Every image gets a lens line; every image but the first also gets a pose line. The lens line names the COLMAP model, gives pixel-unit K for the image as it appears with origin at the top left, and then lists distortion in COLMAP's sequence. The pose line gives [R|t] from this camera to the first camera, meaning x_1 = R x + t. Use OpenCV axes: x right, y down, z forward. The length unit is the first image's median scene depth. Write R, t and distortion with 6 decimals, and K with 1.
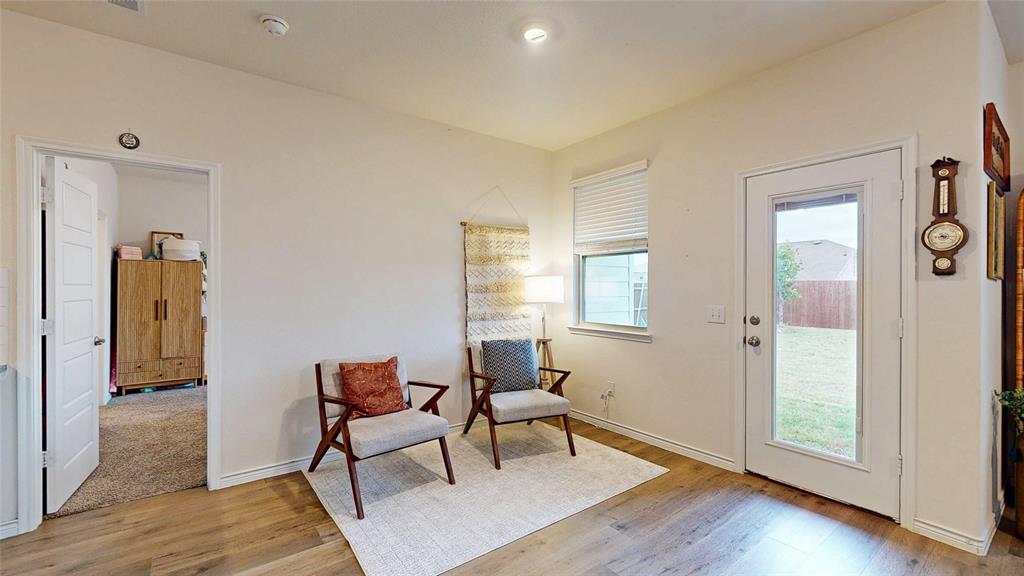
lens RADIAL K [[425.0, 0, 512.5], [0, 425.0, 289.0], [0, 0, 1]] dist [-0.002577, 0.000139]
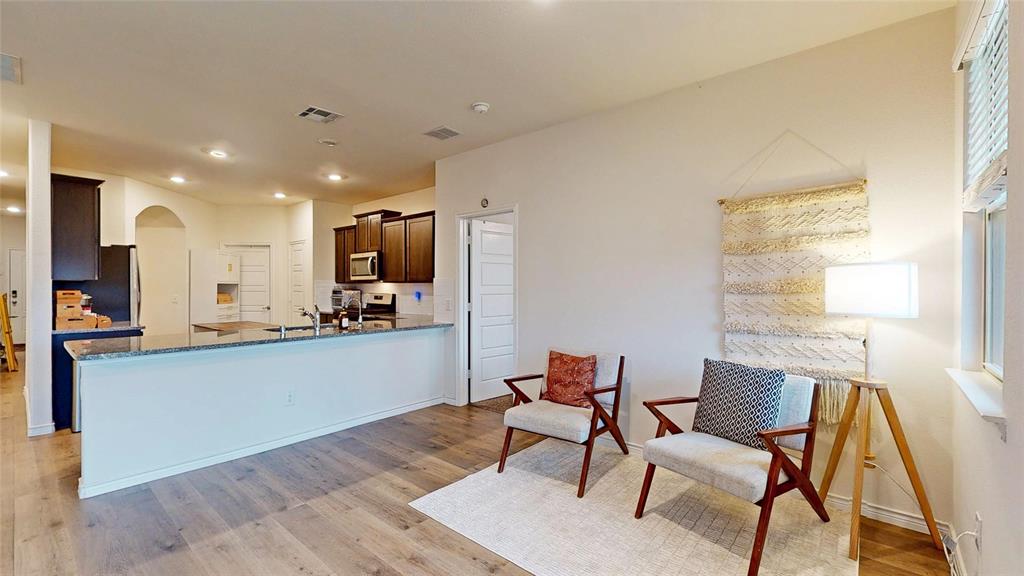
lens RADIAL K [[425.0, 0, 512.5], [0, 425.0, 289.0], [0, 0, 1]] dist [-0.002577, 0.000139]
pose [[0.215397, 0.004922, -0.976514, 0.524371], [-0.003520, 0.999985, 0.004264, -0.001356], [0.976520, 0.002519, 0.215411, 0.465551]]
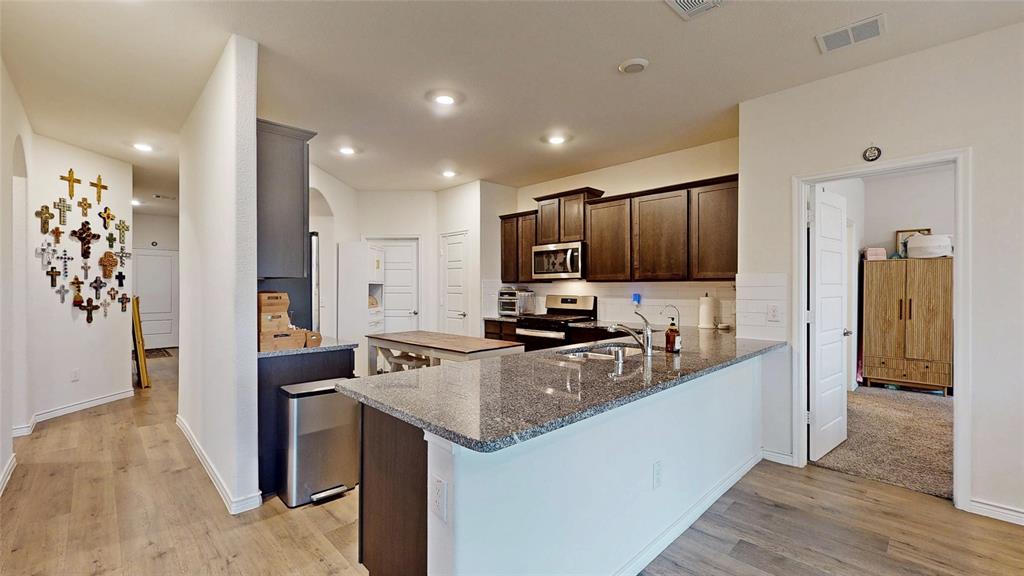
lens RADIAL K [[425.0, 0, 512.5], [0, 425.0, 289.0], [0, 0, 1]] dist [-0.002577, 0.000139]
pose [[0.126023, 0.002371, -0.992025, 0.049298], [-0.001340, 0.999997, 0.002220, 0.001632], [0.992026, 0.001049, 0.126025, -0.044801]]
